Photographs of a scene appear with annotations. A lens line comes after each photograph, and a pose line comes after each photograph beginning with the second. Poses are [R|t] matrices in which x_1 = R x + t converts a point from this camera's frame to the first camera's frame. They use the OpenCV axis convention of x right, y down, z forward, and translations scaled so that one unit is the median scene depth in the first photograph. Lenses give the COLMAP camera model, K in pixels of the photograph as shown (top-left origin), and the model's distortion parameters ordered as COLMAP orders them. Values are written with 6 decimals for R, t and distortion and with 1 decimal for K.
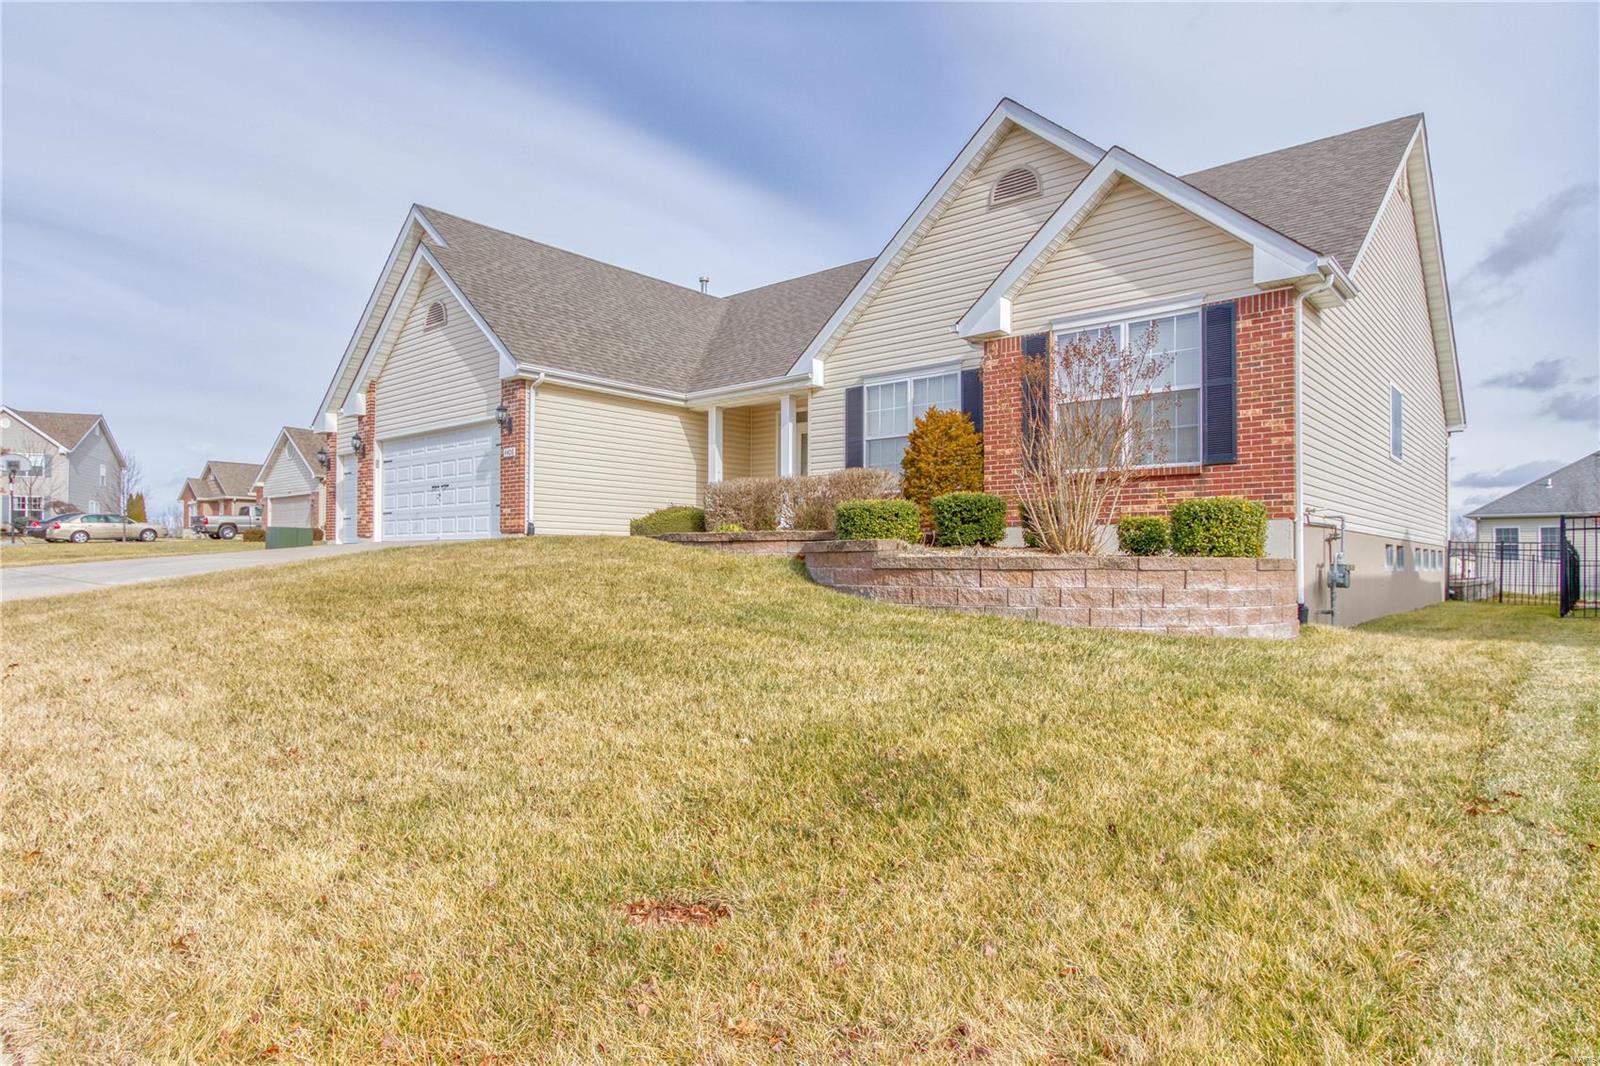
lens RADIAL K [[921.5, 0, 794.8], [0, 921.5, 550.2], [0, 0, 1]] dist [-0.000872, 0.000637]
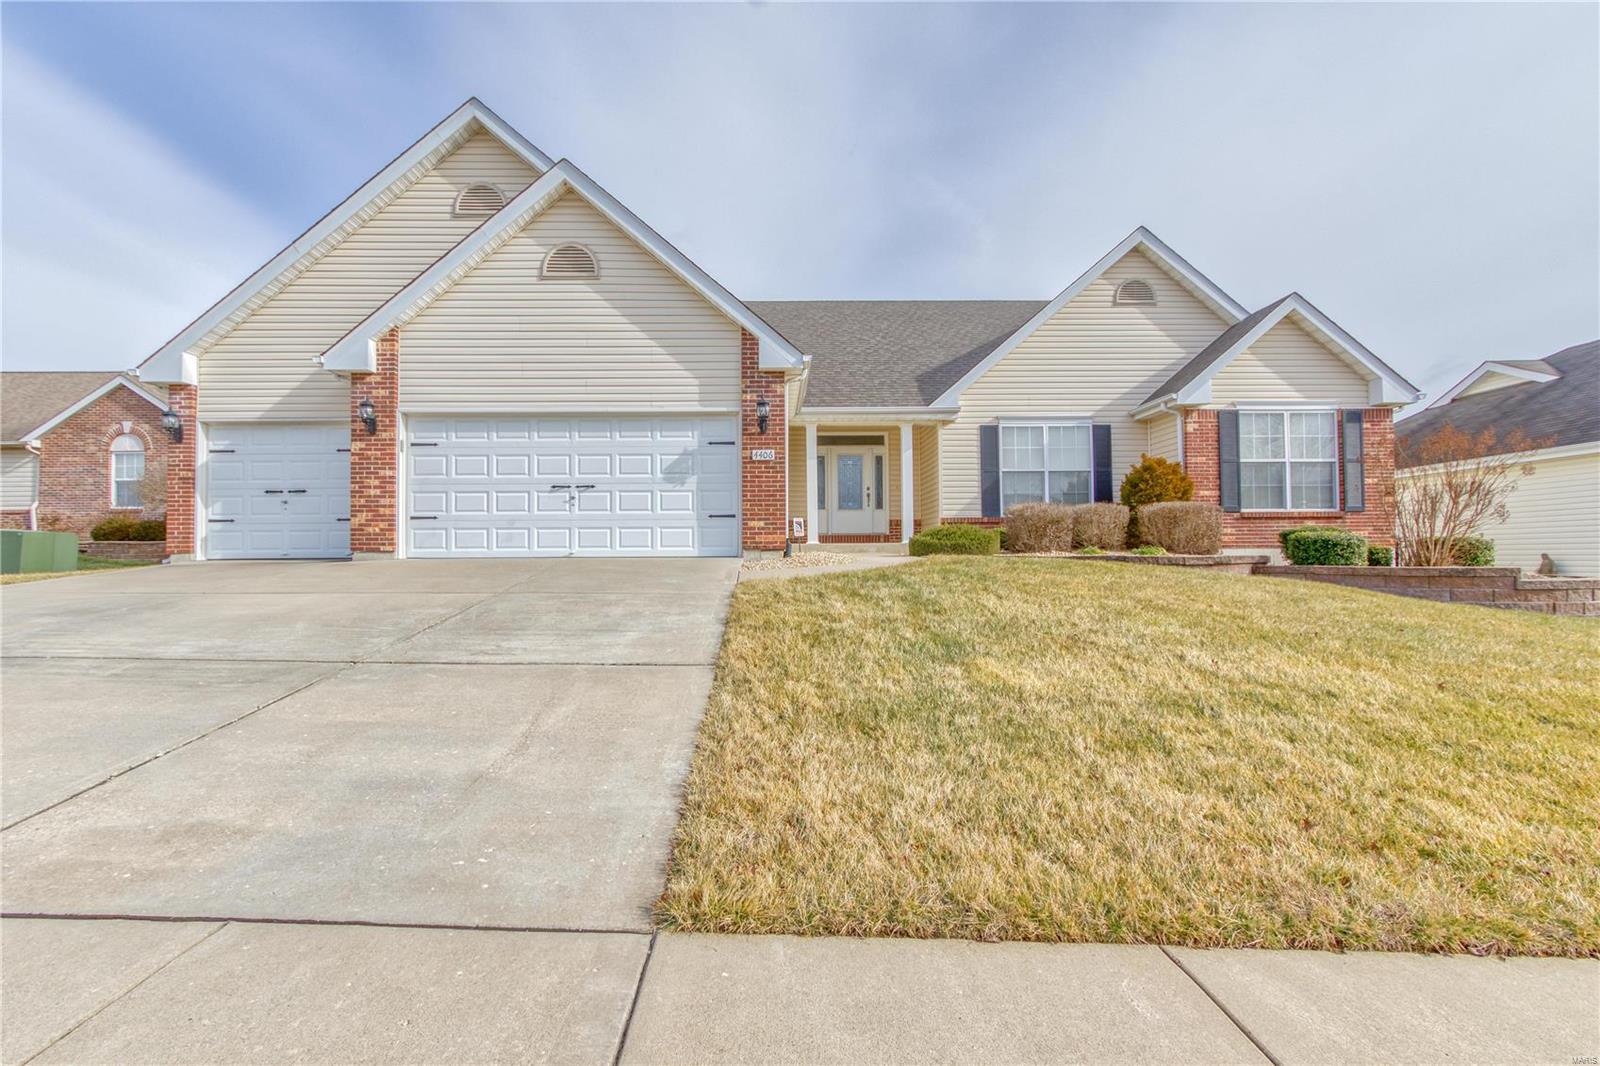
lens RADIAL K [[733.5, 0, 791.5], [0, 733.5, 528.0], [0, 0, 1]] dist [0.002206, 0.000333]
pose [[0.743853, 0.020863, 0.668017, -0.740308], [0.000094, 0.999509, -0.031320, -0.018330], [-0.668343, 0.023360, 0.743486, 0.484877]]
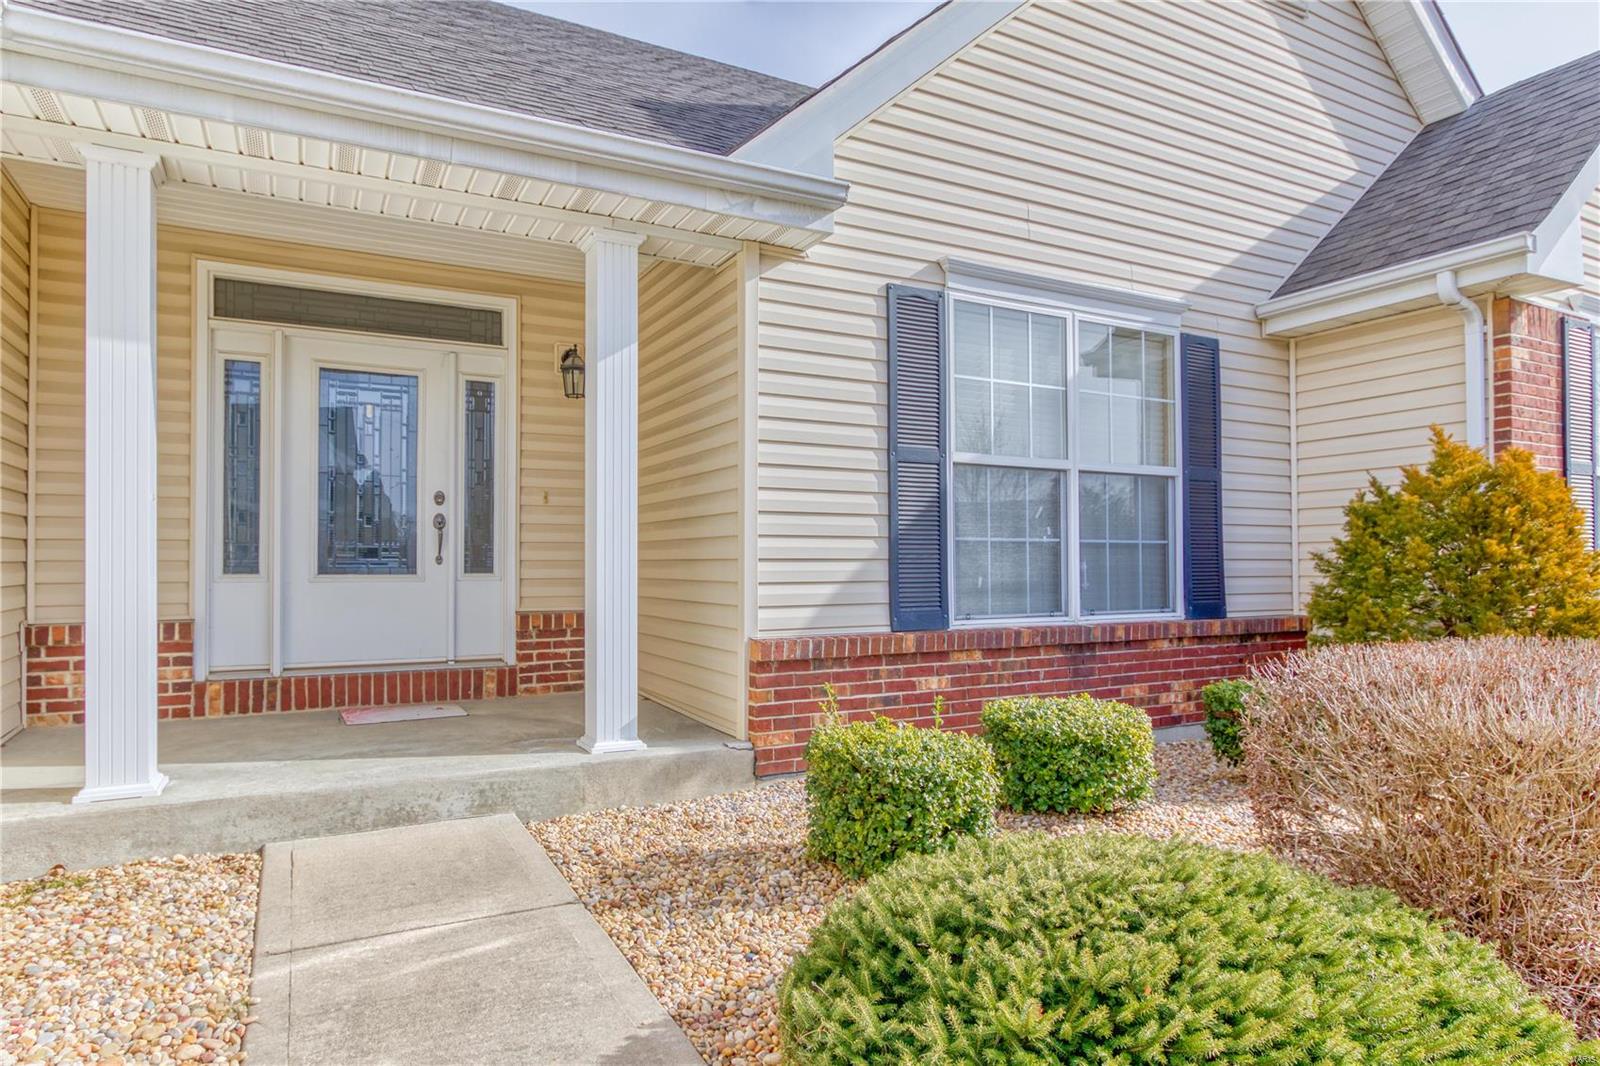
lens RADIAL K [[921.5, 0, 794.8], [0, 921.5, 550.2], [0, 0, 1]] dist [-0.000872, 0.000637]
pose [[0.366005, 0.012743, 0.930526, -0.243563], [-0.008894, 0.999908, -0.010195, -0.084386], [-0.930570, -0.004545, 0.366085, 0.928221]]
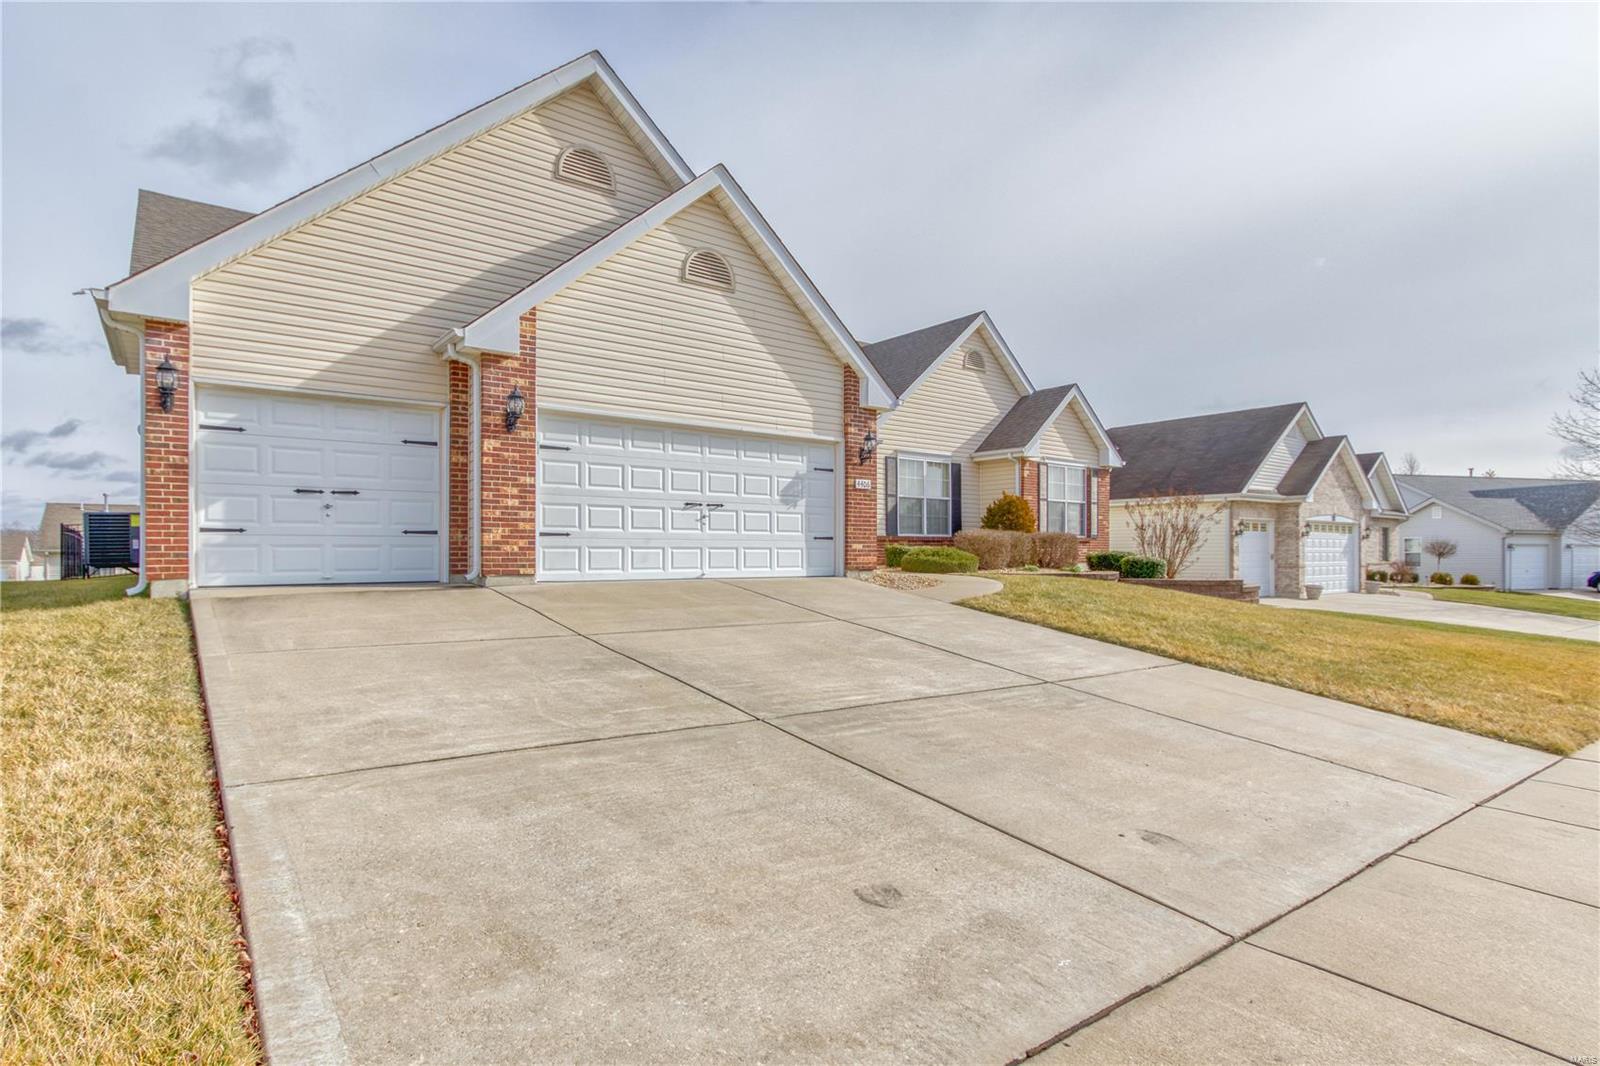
lens RADIAL K [[810.5, 0, 800.0], [0, 810.5, 533.0], [0, 0, 1]] dist [-0.013699, -0.000154]
pose [[0.189385, 0.020871, 0.981681, -1.131016], [-0.012971, 0.999740, -0.018753, -0.040770], [-0.981817, -0.009182, 0.189607, 0.910386]]
